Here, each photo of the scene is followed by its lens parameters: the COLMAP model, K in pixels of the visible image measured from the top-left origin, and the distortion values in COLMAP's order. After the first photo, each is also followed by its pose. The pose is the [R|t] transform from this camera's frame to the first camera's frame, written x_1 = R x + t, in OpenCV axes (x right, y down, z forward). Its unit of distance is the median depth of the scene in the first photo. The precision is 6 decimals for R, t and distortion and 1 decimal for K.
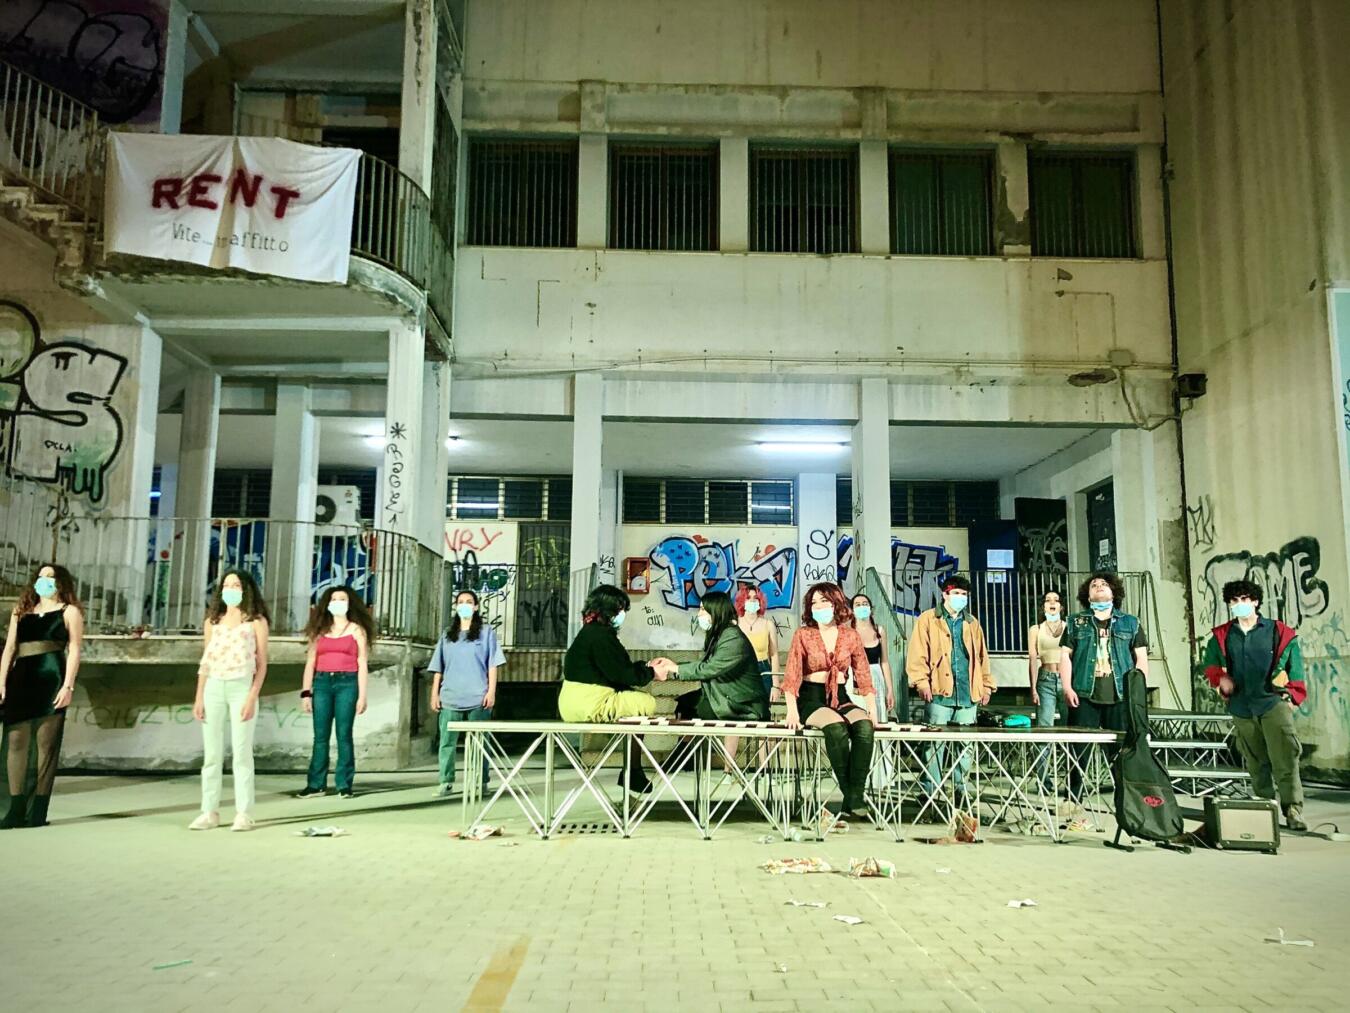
lens RADIAL K [[1106.5, 0, 675.0], [0, 1106.5, 506.5], [0, 0, 1]] dist [-0.002181, -0.001508]
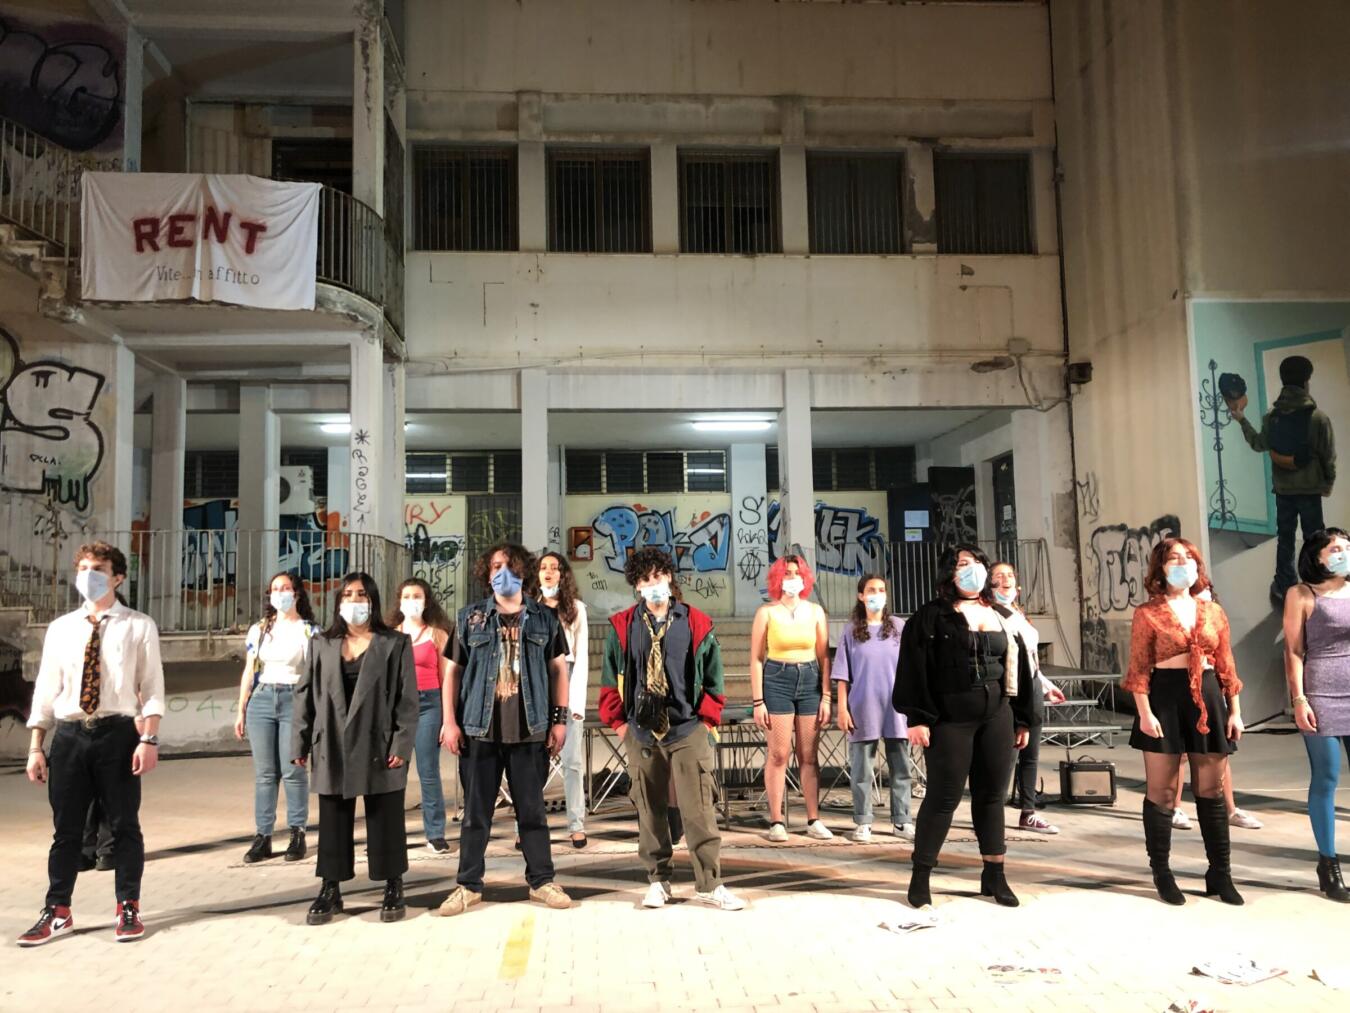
lens RADIAL K [[1114.7, 0, 672.0], [0, 1114.7, 493.4], [0, 0, 1]] dist [-0.005065, -0.011948]
pose [[0.998039, -0.026852, 0.056536, -0.008536], [0.023958, 0.998398, 0.051264, -0.052239], [-0.057822, -0.049809, 0.997084, -0.094942]]
